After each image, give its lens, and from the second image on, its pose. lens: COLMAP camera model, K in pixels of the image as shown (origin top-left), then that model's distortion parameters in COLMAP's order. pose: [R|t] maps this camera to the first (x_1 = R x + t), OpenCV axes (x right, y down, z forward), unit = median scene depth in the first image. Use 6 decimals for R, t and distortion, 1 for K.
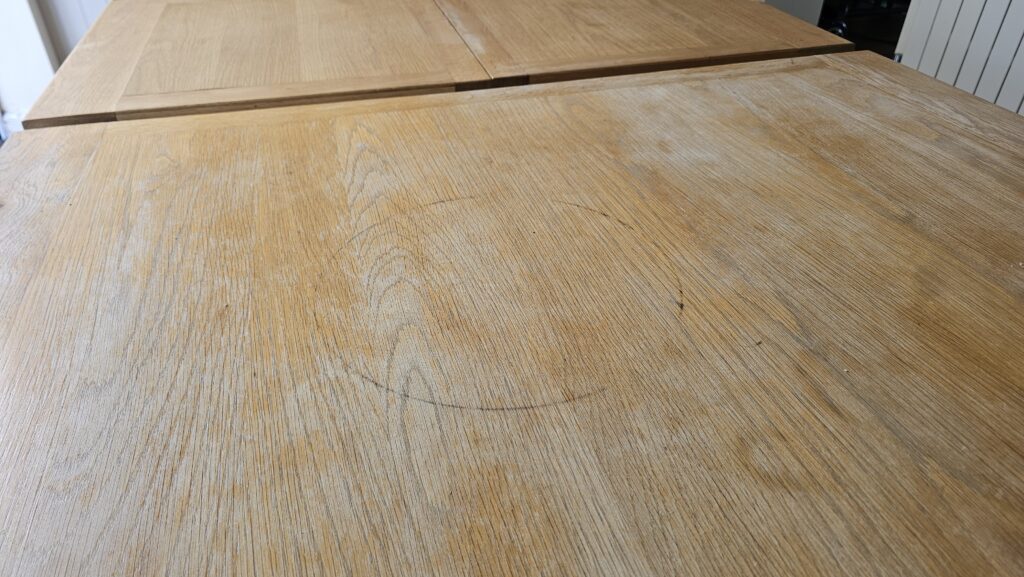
lens RADIAL K [[683.1, 0, 512.0], [0, 683.1, 288.5], [0, 0, 1]] dist [0.026826, -0.042133]
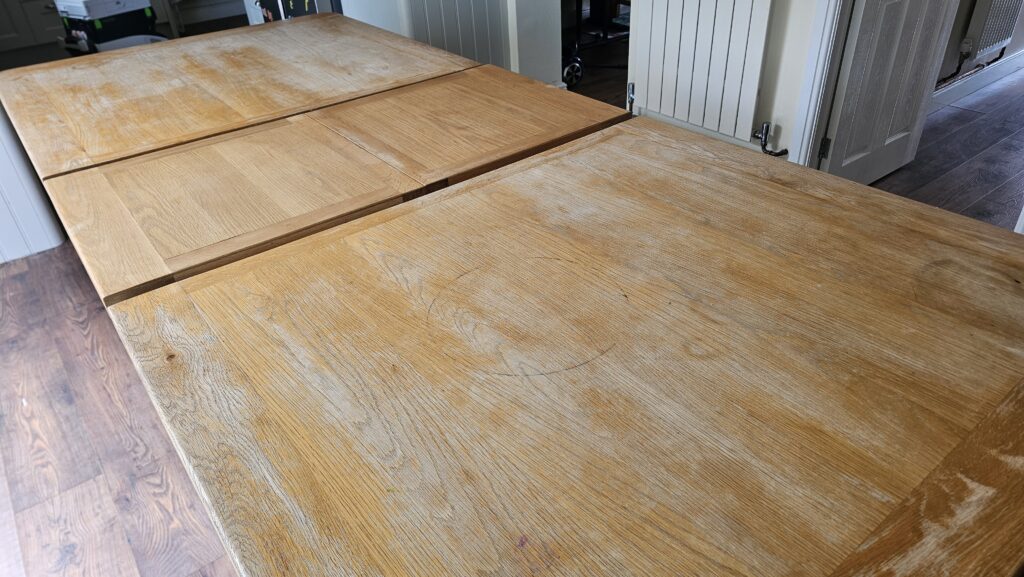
lens RADIAL K [[683.1, 0, 512.0], [0, 683.1, 288.5], [0, 0, 1]] dist [0.026826, -0.042133]
pose [[0.922461, -0.256158, 0.288874, -0.409319], [0.269234, 0.963058, -0.005757, -0.048515], [-0.276728, 0.083085, 0.957350, -0.513899]]
